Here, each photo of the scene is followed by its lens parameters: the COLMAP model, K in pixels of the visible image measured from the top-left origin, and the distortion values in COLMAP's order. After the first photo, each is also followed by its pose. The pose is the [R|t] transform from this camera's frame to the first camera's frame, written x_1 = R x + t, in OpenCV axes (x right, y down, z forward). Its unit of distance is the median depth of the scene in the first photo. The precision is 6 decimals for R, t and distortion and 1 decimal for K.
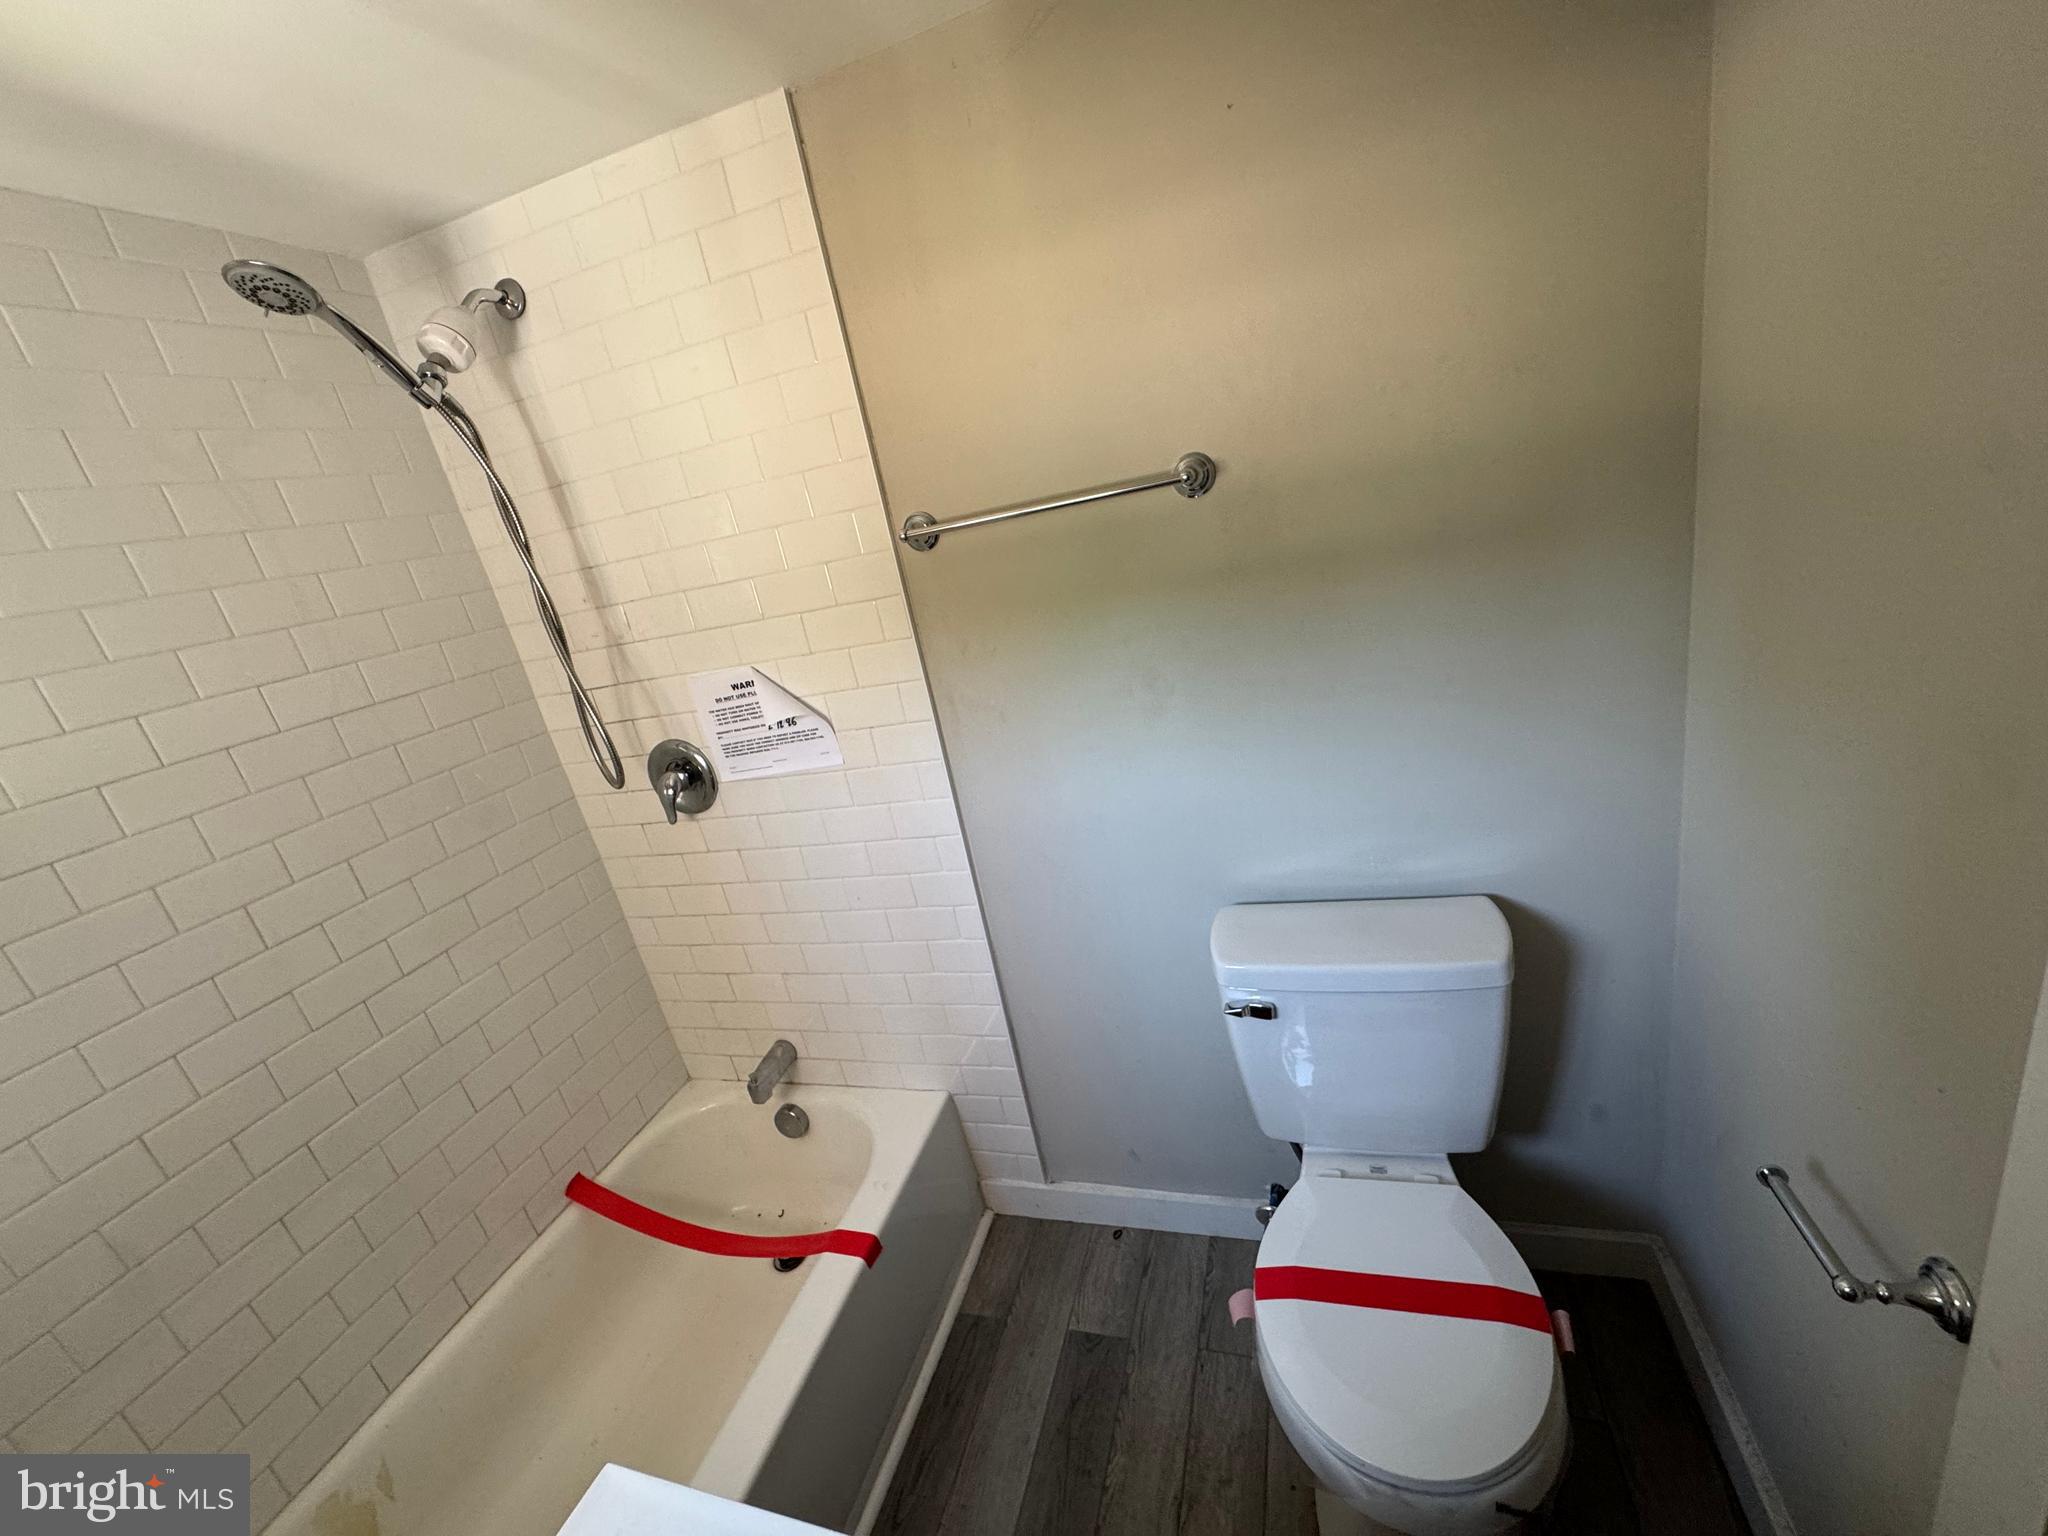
lens RADIAL K [[818.3, 0, 1026.3], [0, 818.3, 769.8], [0, 0, 1]] dist [-0.003059, 0.000927]
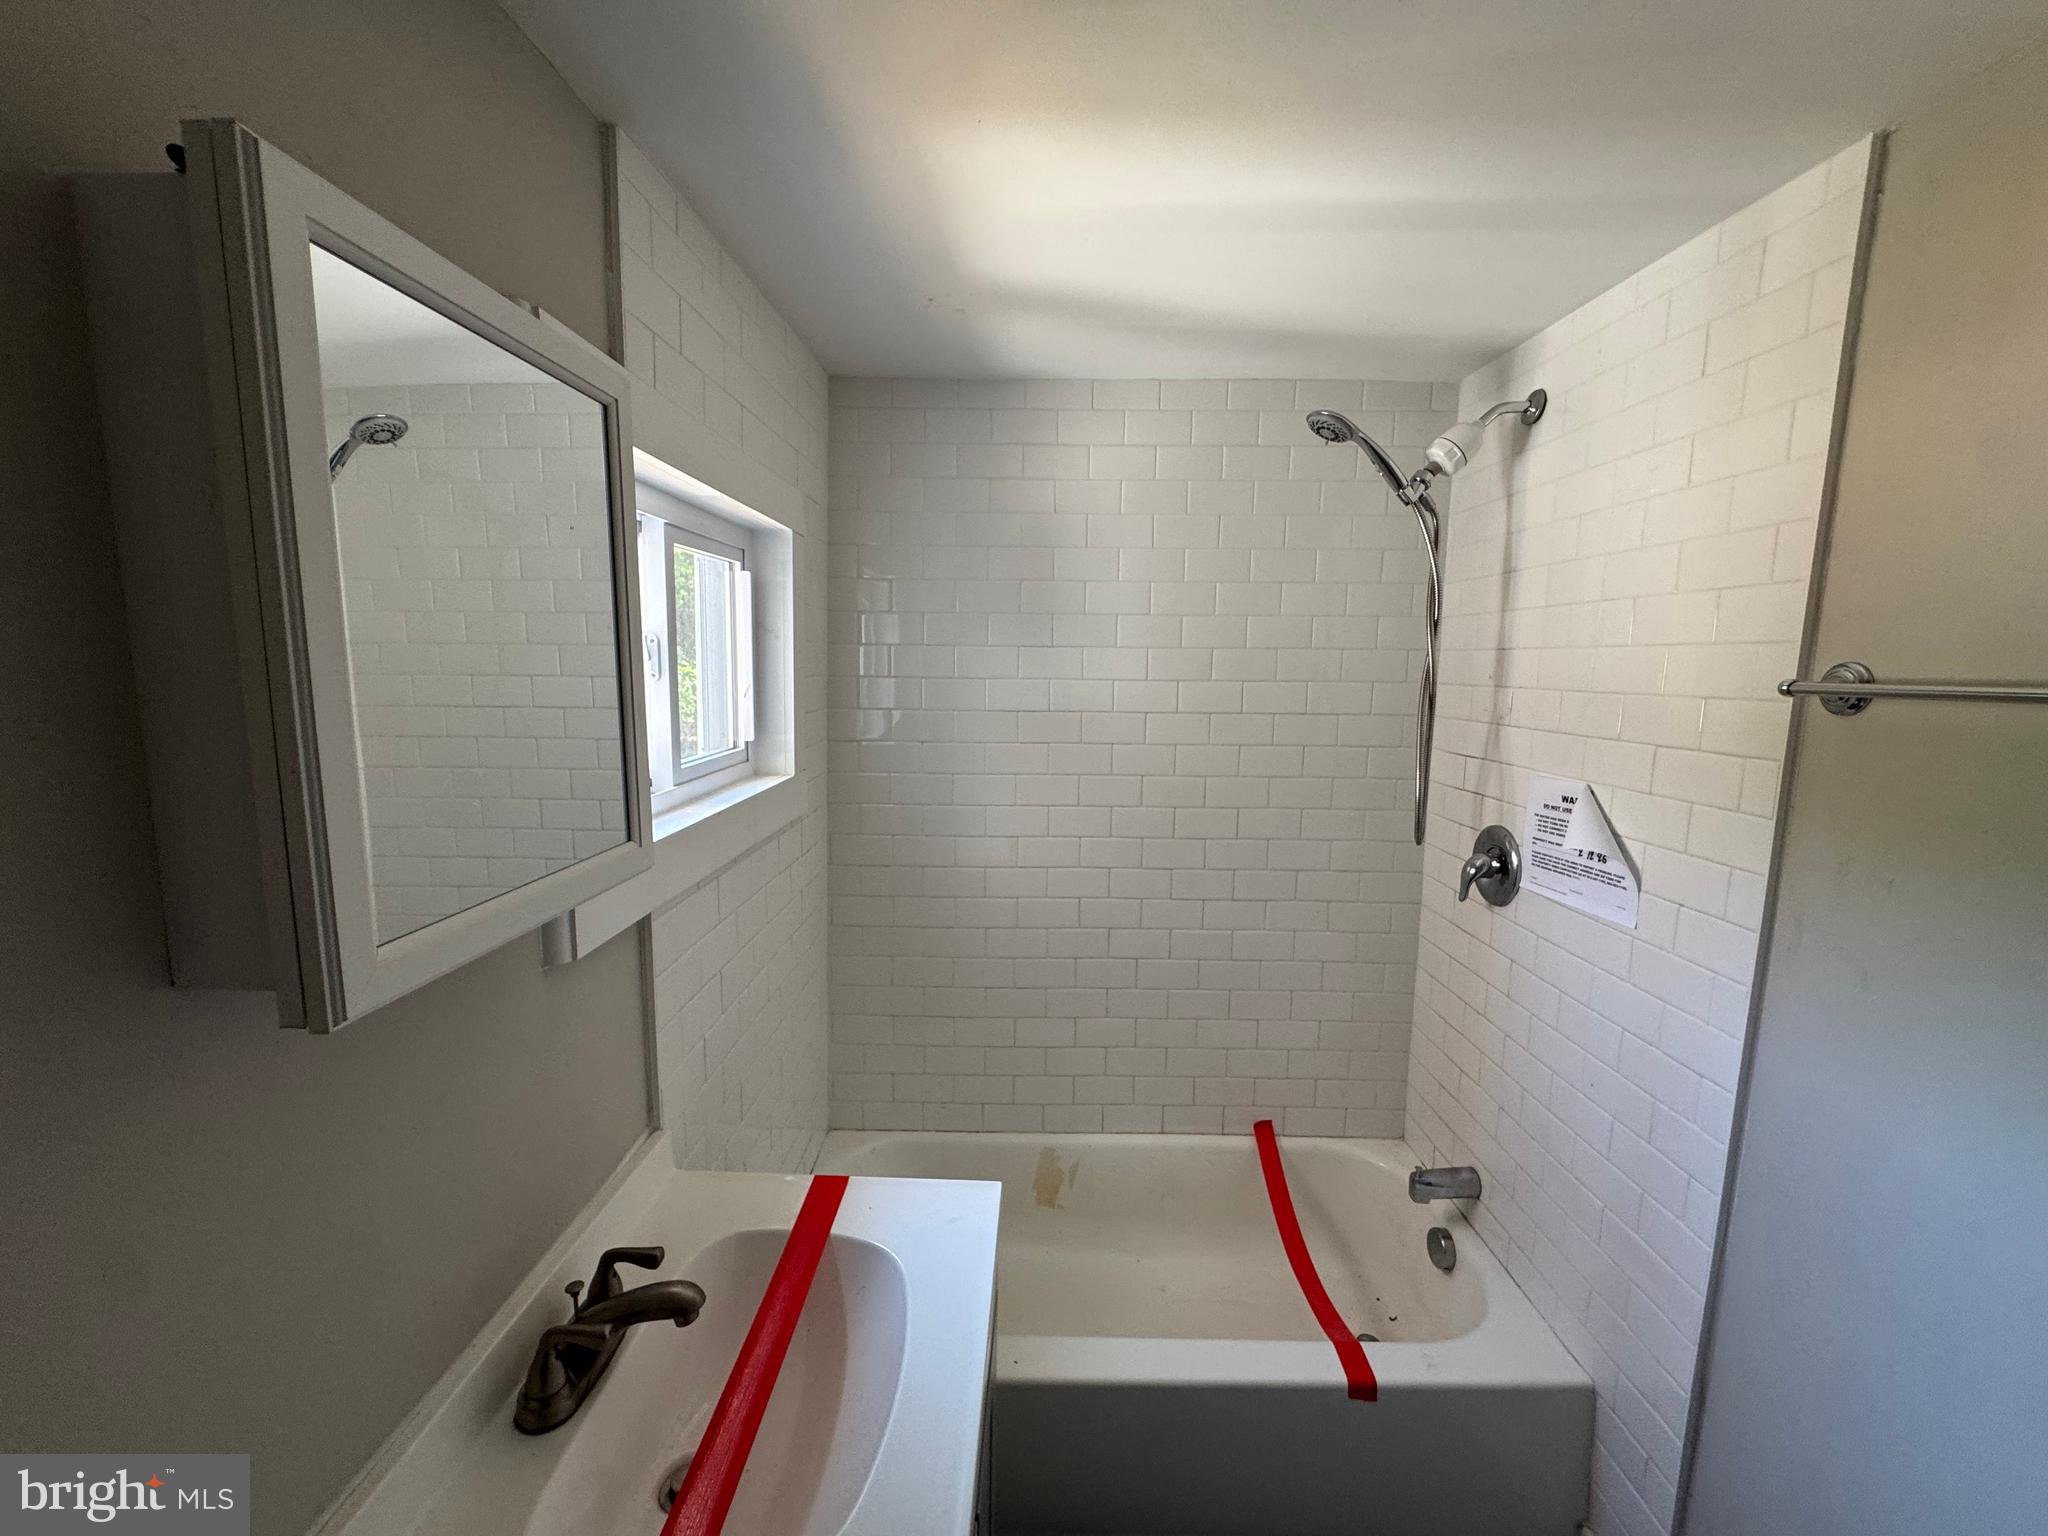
lens RADIAL K [[818.3, 0, 1027.8], [0, 818.3, 767.6], [0, 0, 1]] dist [-0.003059, 0.000927]
pose [[0.277003, 0.318310, -0.906614, 0.302080], [-0.369285, 0.906337, 0.205383, -0.098645], [0.887073, 0.277907, 0.368605, 0.108947]]
